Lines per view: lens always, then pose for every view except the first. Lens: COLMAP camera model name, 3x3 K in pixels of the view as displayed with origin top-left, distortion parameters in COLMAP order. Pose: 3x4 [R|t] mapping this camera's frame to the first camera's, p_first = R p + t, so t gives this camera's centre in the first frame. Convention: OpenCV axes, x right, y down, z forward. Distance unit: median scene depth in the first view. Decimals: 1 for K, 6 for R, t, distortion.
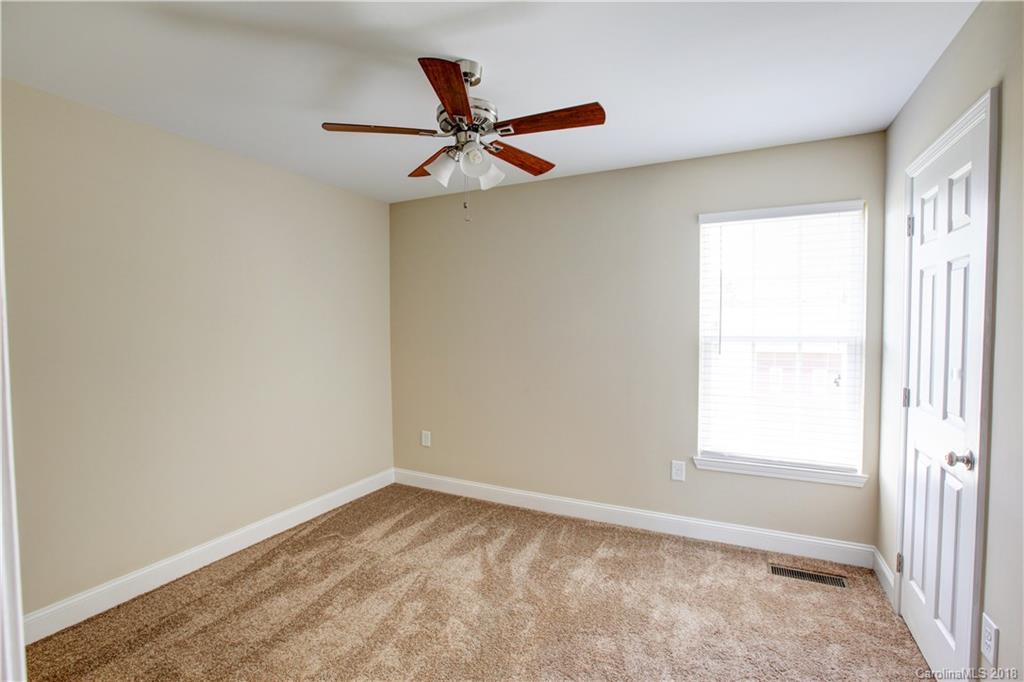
lens RADIAL K [[464.4, 0, 517.8], [0, 464.4, 343.8], [0, 0, 1]] dist [-0.011670, 0.002542]
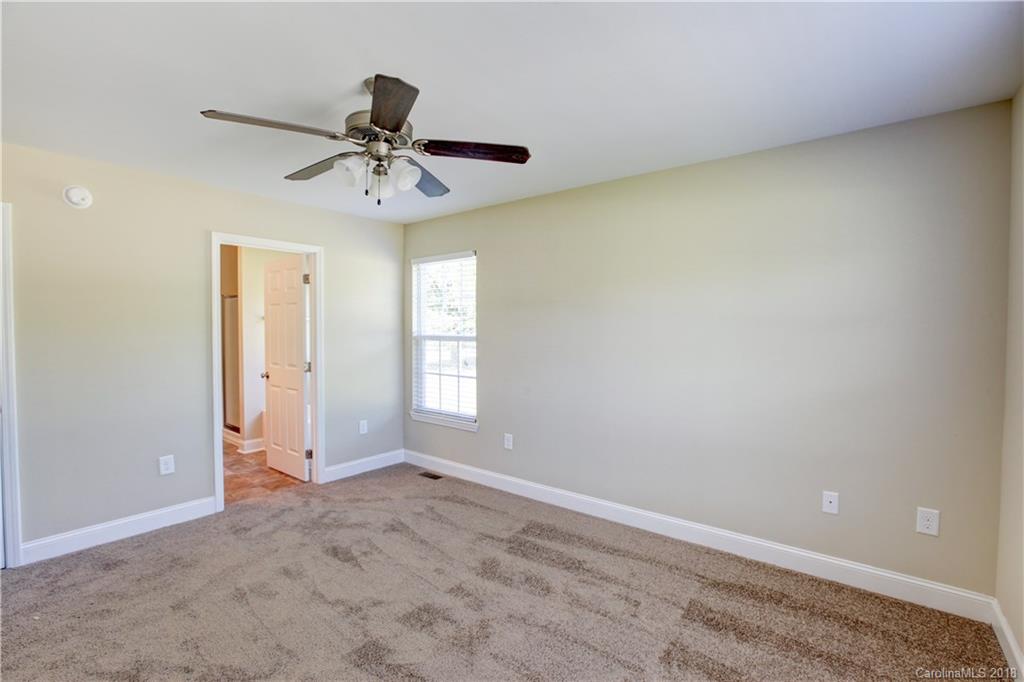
lens RADIAL K [[464.4, 0, 487.1], [0, 464.4, 342.5], [0, 0, 1]] dist [-0.011670, 0.002542]
pose [[0.967863, 0.008124, -0.251345, 0.238941], [-0.011965, 0.999834, -0.013757, 0.005739], [0.251192, 0.016322, 0.967800, -0.107957]]
